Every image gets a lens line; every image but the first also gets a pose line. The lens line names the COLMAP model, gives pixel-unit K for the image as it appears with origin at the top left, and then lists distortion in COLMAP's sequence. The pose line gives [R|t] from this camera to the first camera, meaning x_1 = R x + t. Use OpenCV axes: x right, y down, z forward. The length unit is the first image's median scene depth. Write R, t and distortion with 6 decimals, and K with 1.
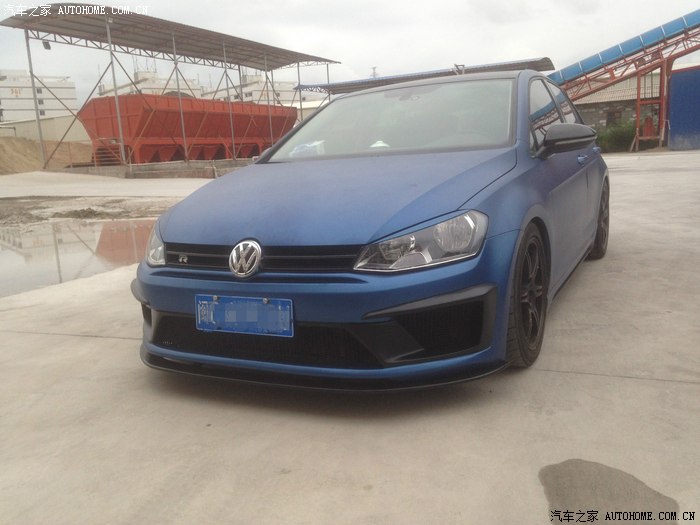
lens RADIAL K [[642.3, 0, 350.0], [0, 642.3, 262.5], [0, 0, 1]] dist [0.181405, -0.264354]
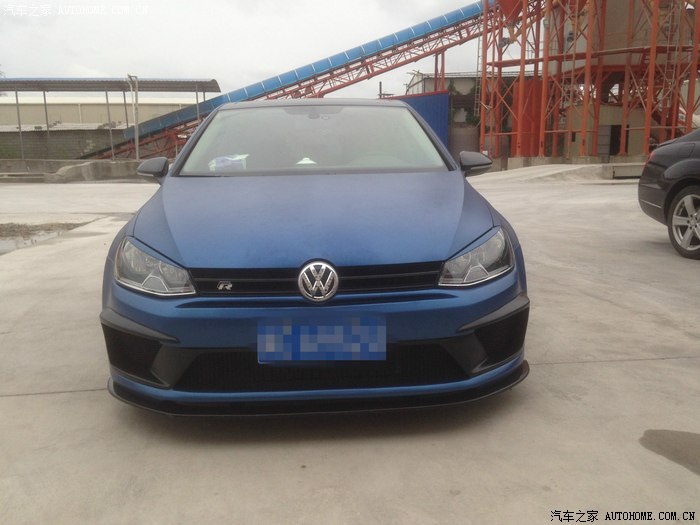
lens RADIAL K [[642.3, 0, 350.0], [0, 642.3, 262.5], [0, 0, 1]] dist [0.181405, -0.264354]
pose [[0.863821, -0.038735, 0.502308, -0.586275], [0.051190, 0.998628, -0.011022, -0.020093], [-0.501192, 0.035234, 0.864619, 0.169226]]
